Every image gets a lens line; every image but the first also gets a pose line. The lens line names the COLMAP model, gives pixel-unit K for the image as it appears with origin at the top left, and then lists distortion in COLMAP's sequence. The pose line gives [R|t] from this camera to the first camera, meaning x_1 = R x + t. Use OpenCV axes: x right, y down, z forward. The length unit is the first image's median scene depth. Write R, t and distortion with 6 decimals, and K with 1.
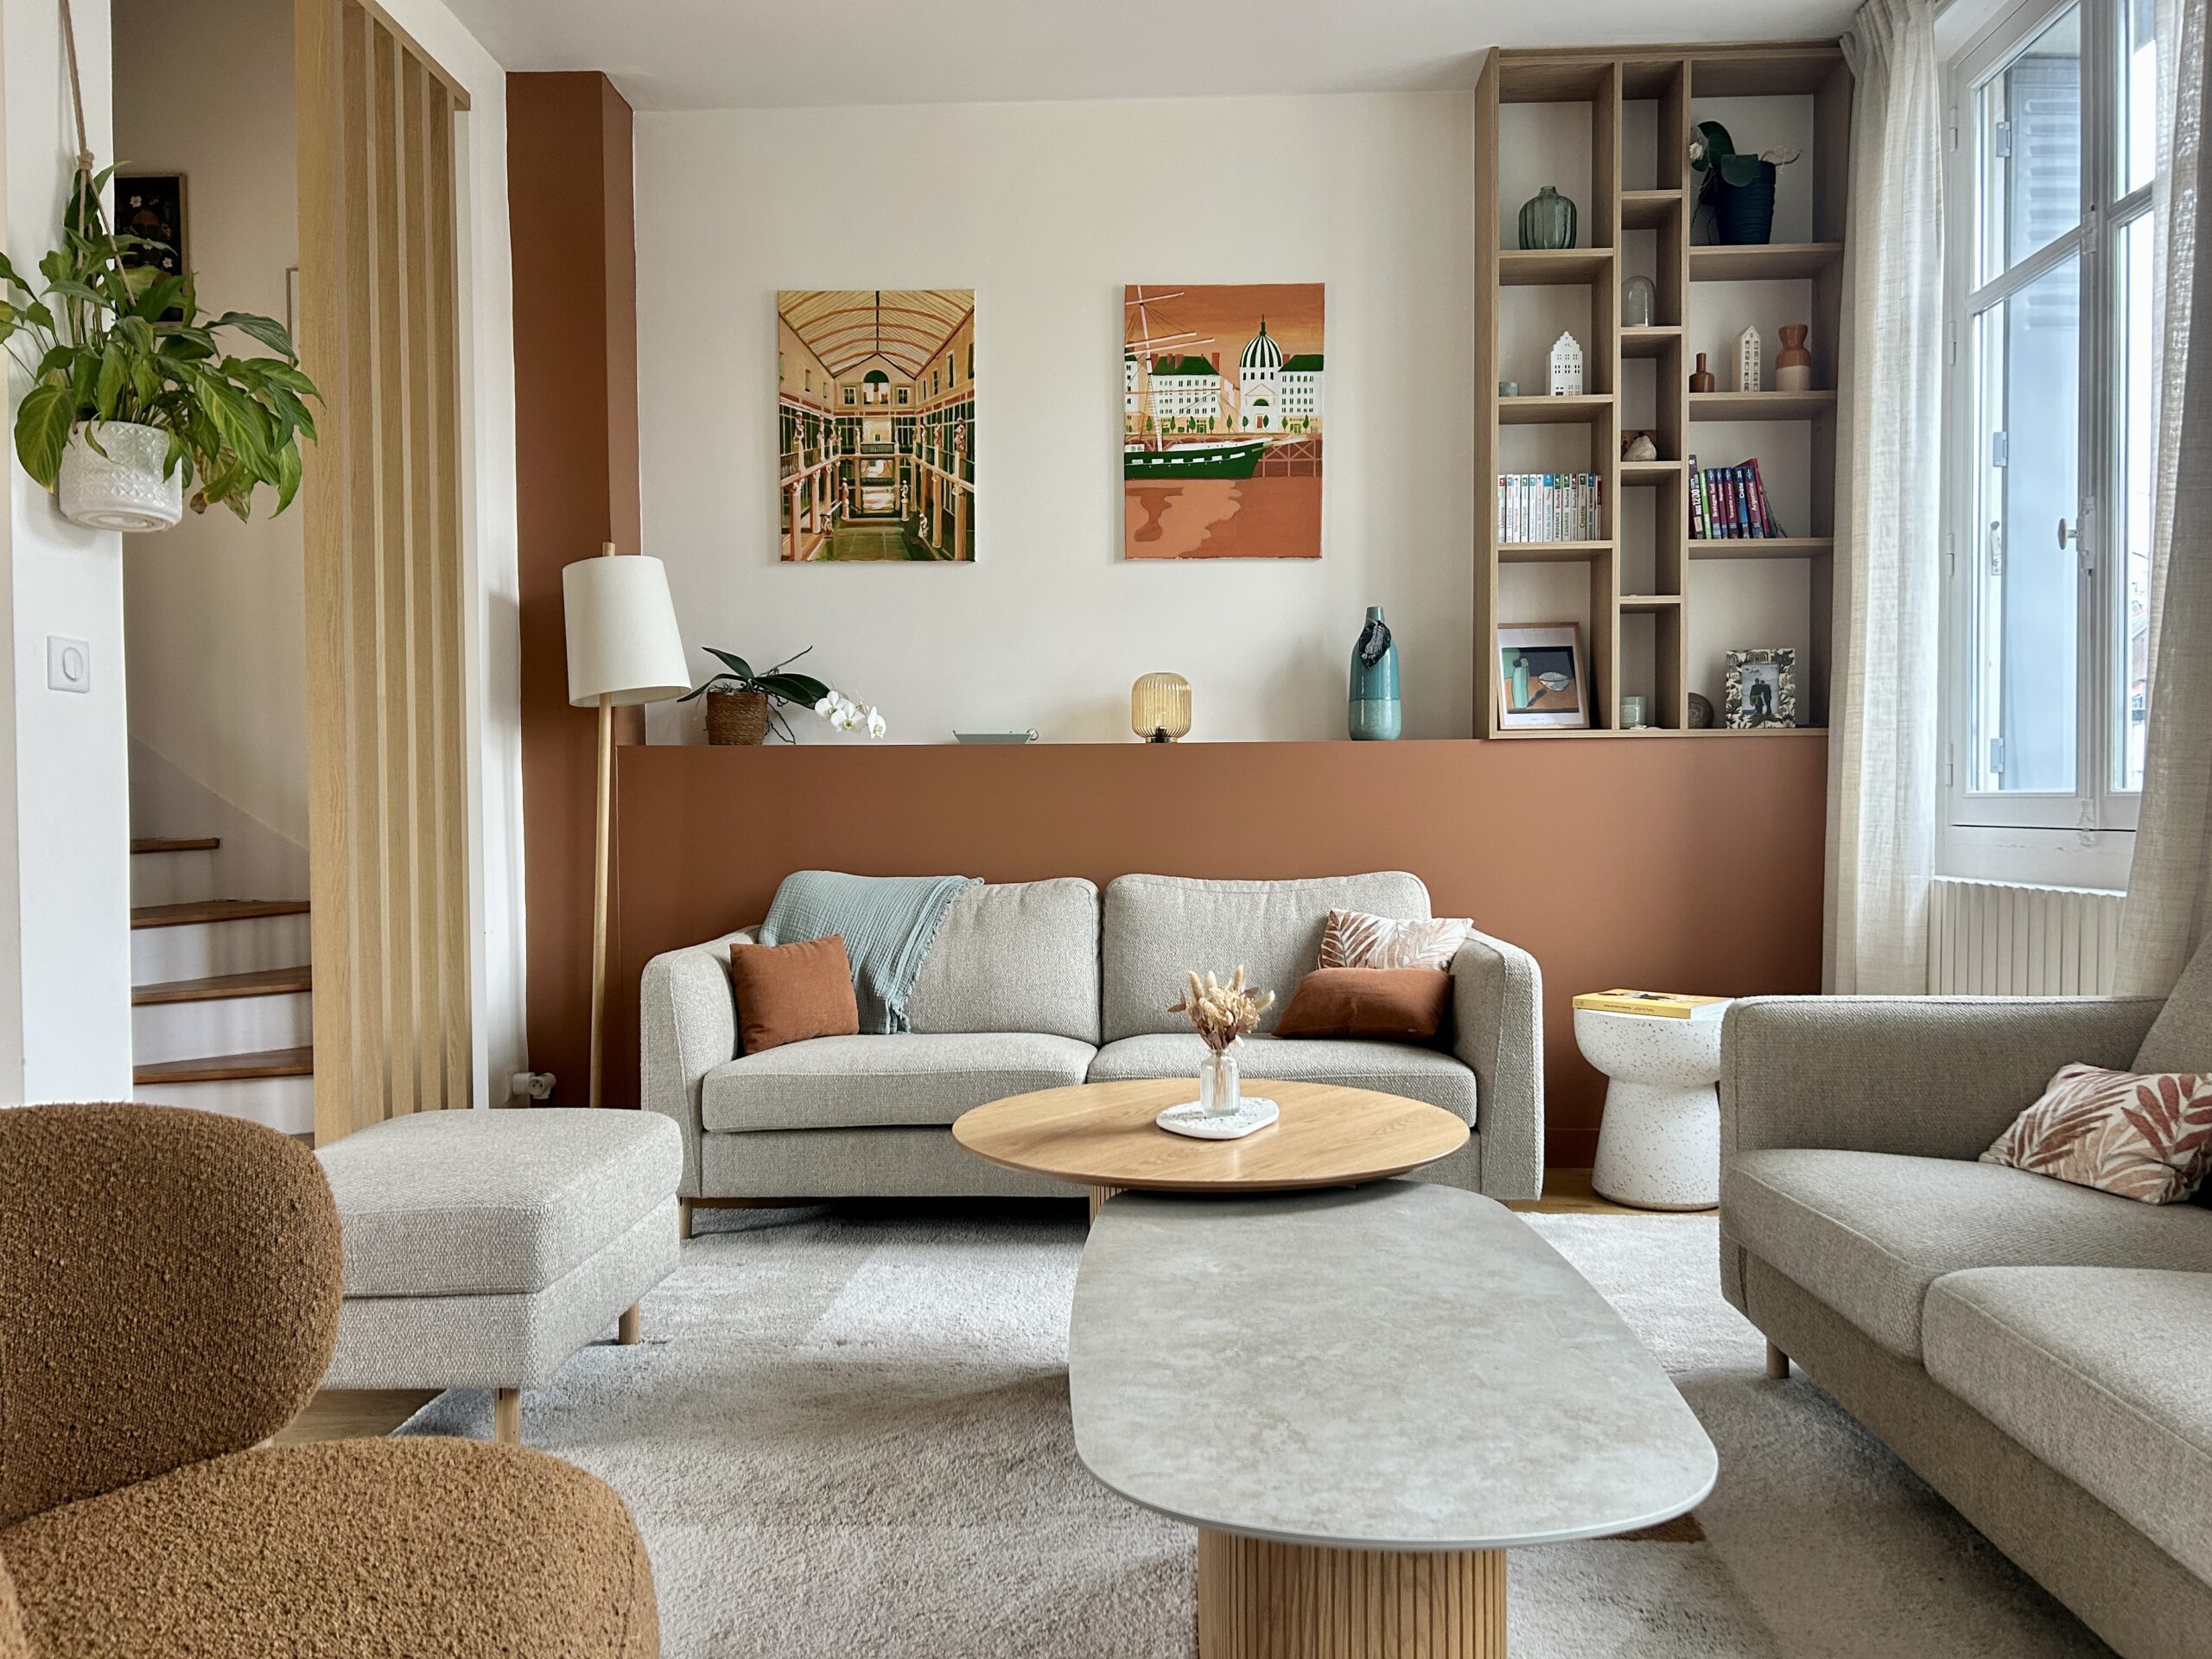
lens RADIAL K [[1689.6, 0, 1113.3], [0, 1689.6, 843.4], [0, 0, 1]] dist [0.054460, -0.061665]
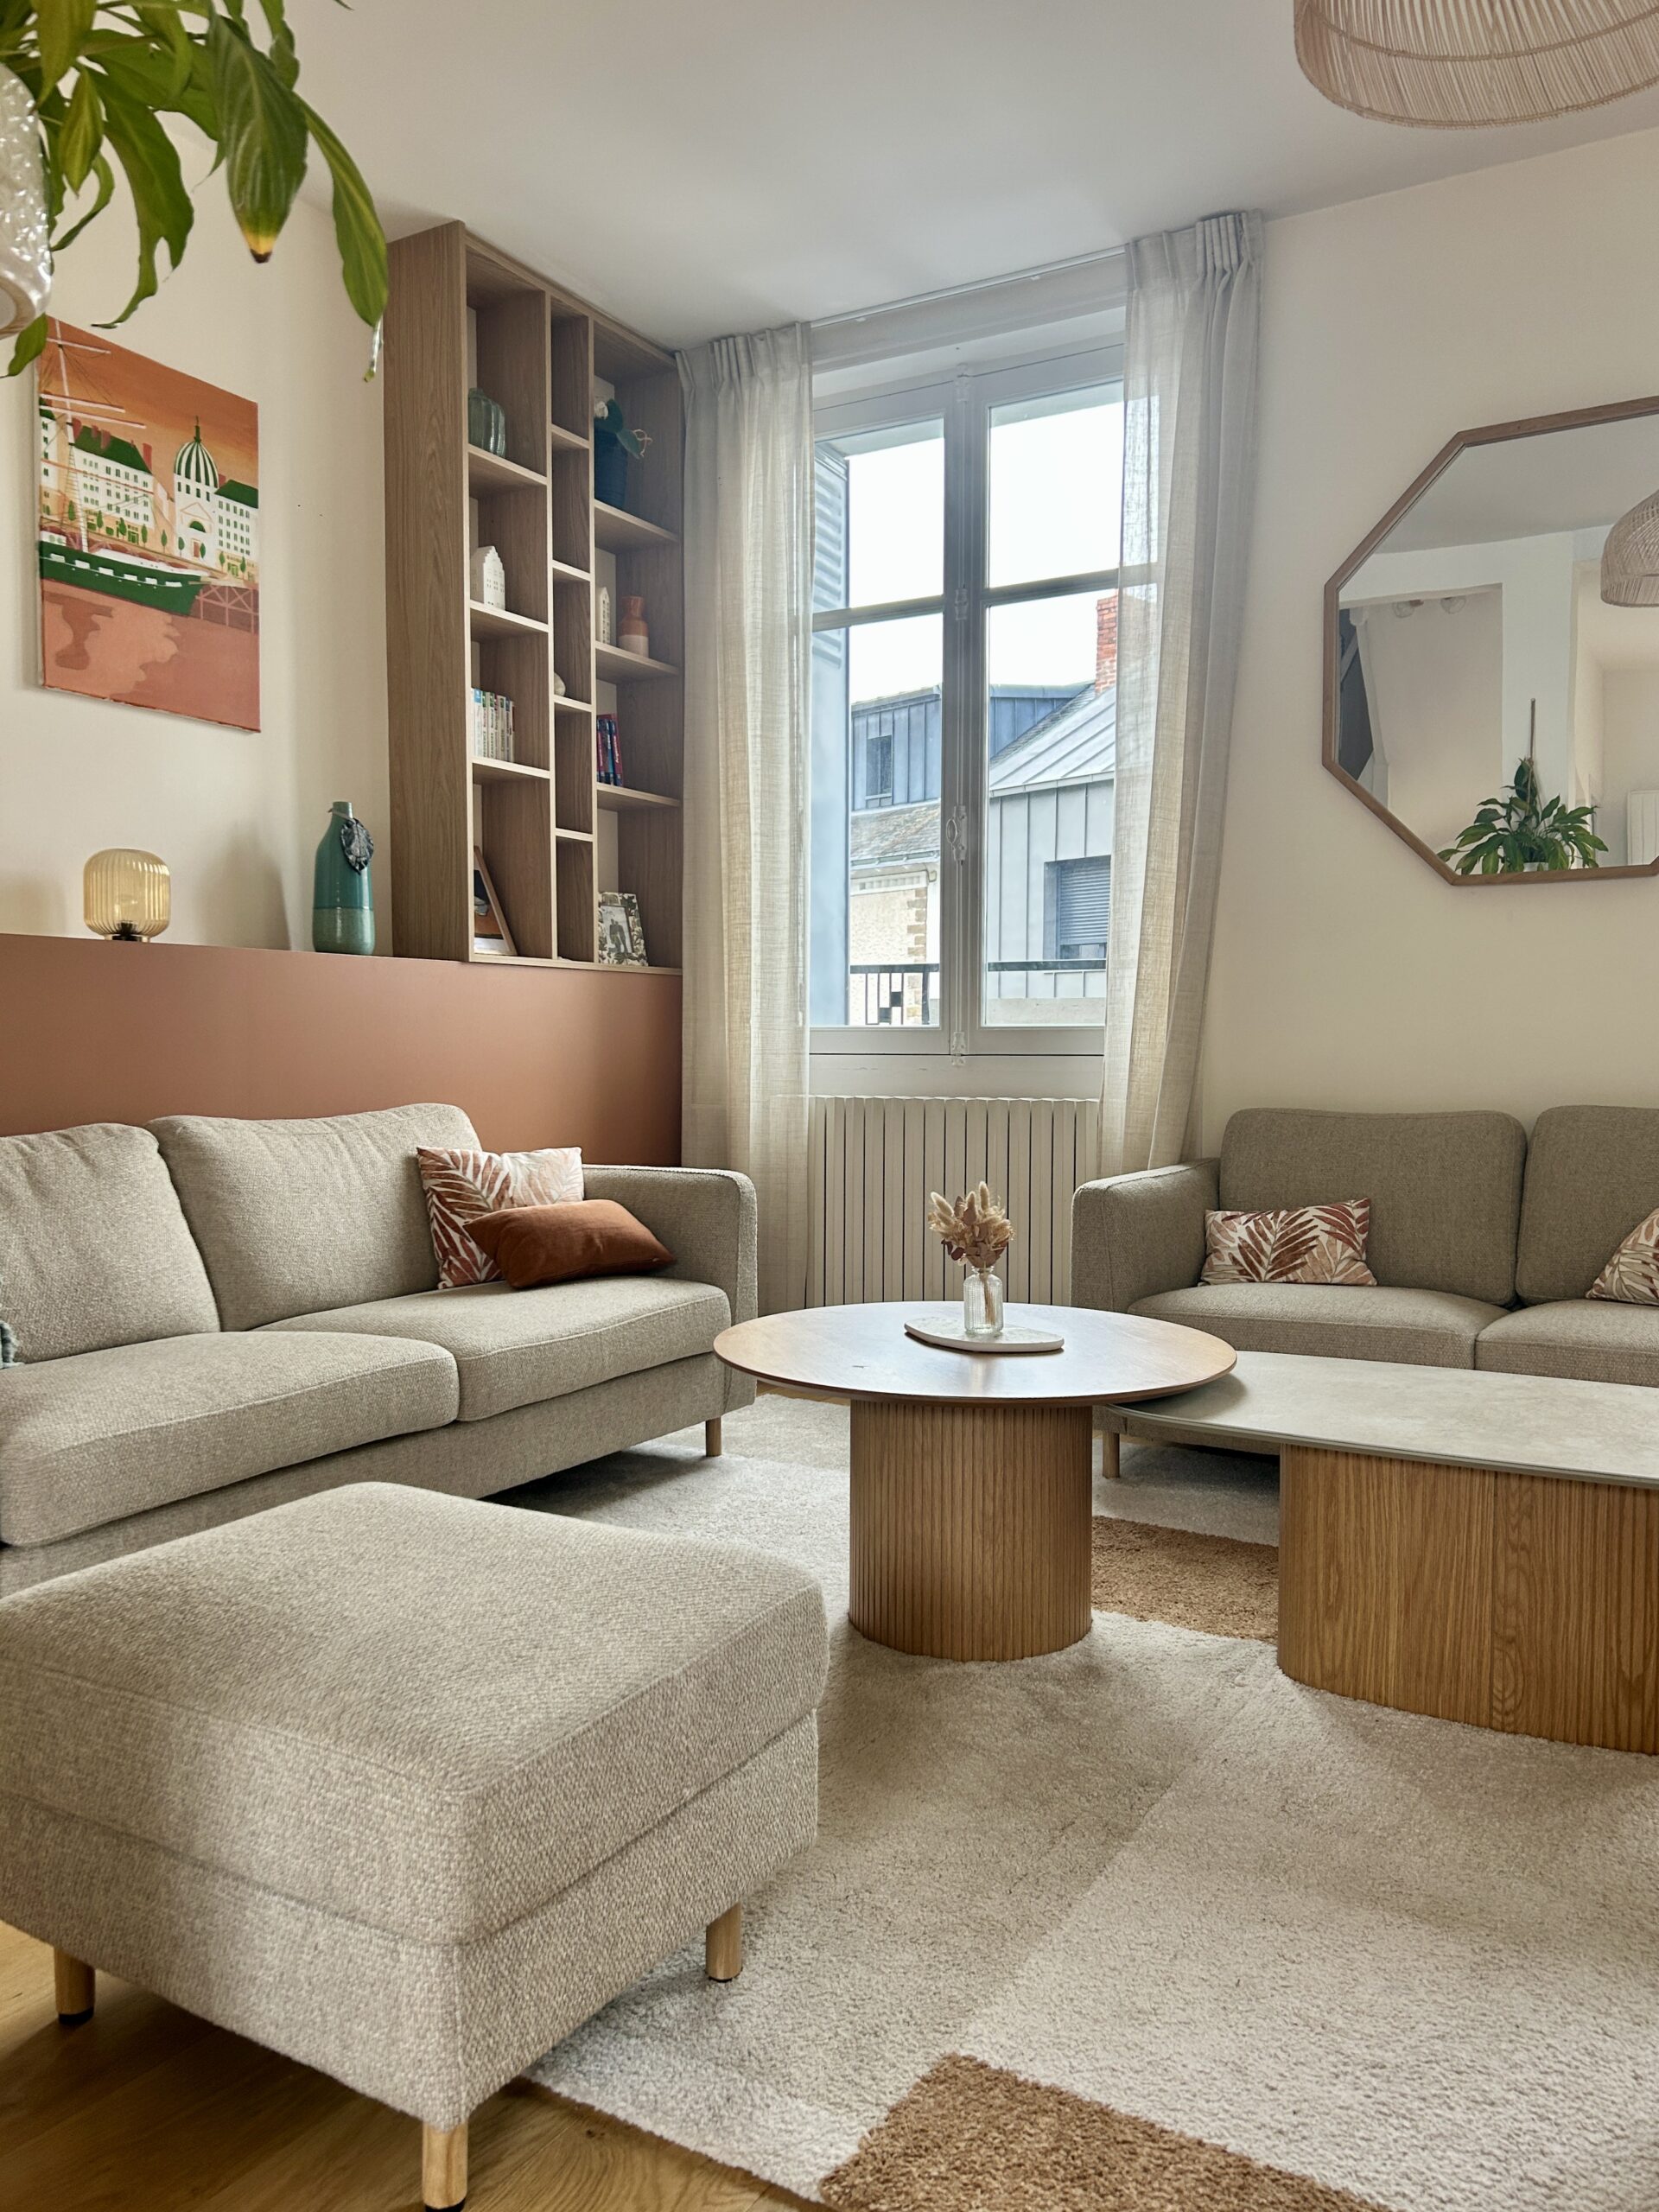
lens RADIAL K [[1689.6, 0, 837.3], [0, 1689.6, 1127.1], [0, 0, 1]] dist [0.054460, -0.061665]
pose [[0.468328, -0.036796, 0.882788, -0.494105], [0.017192, 0.999323, 0.032533, 0.003444], [-0.883387, -0.000059, 0.468644, 0.353855]]
